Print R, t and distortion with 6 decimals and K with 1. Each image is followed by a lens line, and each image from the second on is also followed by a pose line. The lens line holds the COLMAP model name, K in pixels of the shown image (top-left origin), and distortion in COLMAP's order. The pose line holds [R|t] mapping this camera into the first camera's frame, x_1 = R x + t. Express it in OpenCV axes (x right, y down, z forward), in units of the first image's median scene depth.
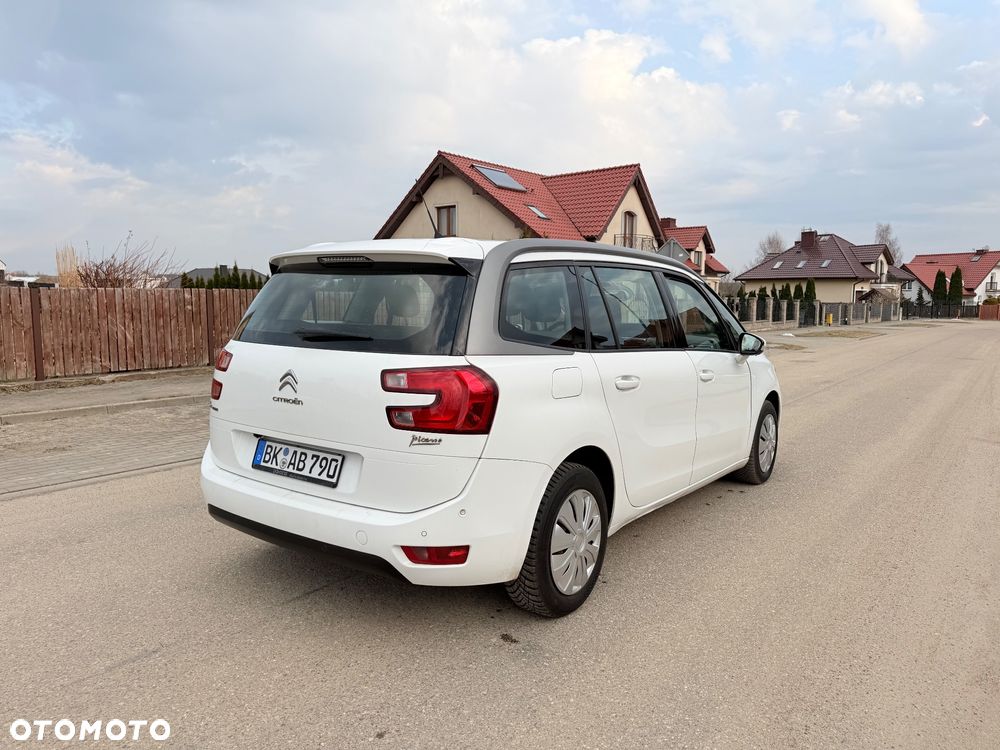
lens RADIAL K [[714.8, 0, 506.2], [0, 714.8, 366.4], [0, 0, 1]] dist [0.026775, -0.030184]
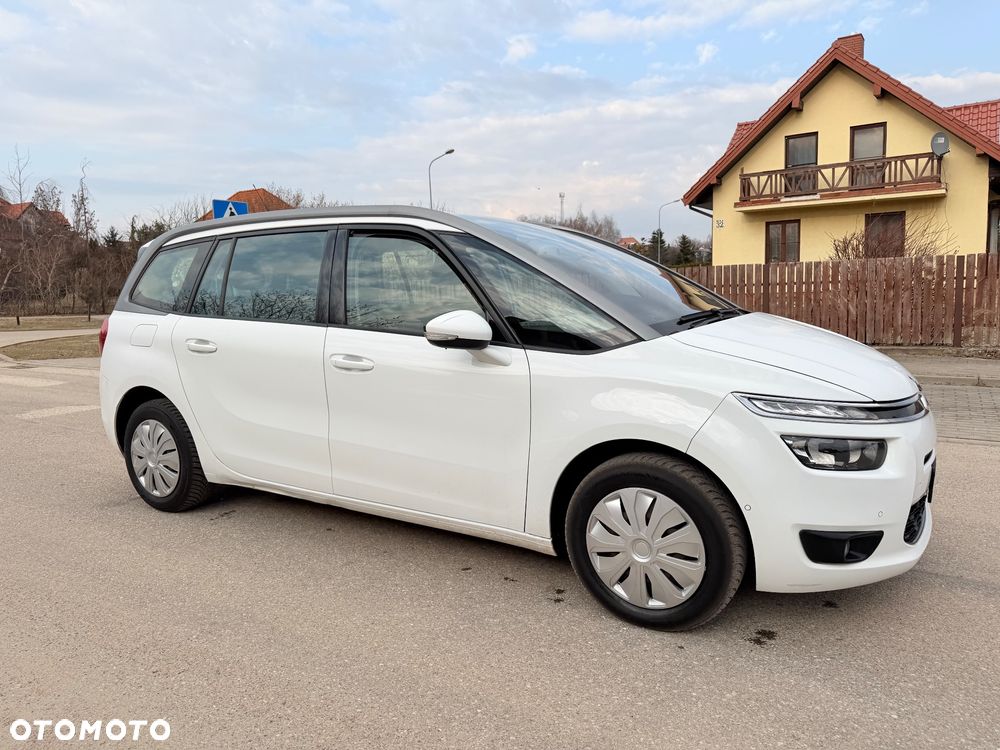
lens RADIAL K [[710.8, 0, 500.0], [0, 710.8, 375.0], [0, 0, 1]] dist [0.028824, -0.033041]
pose [[0.054126, 0.117781, -0.991563, 1.215478], [-0.067288, 0.991192, 0.114064, -0.086204], [0.996264, 0.060547, 0.061574, 1.288944]]
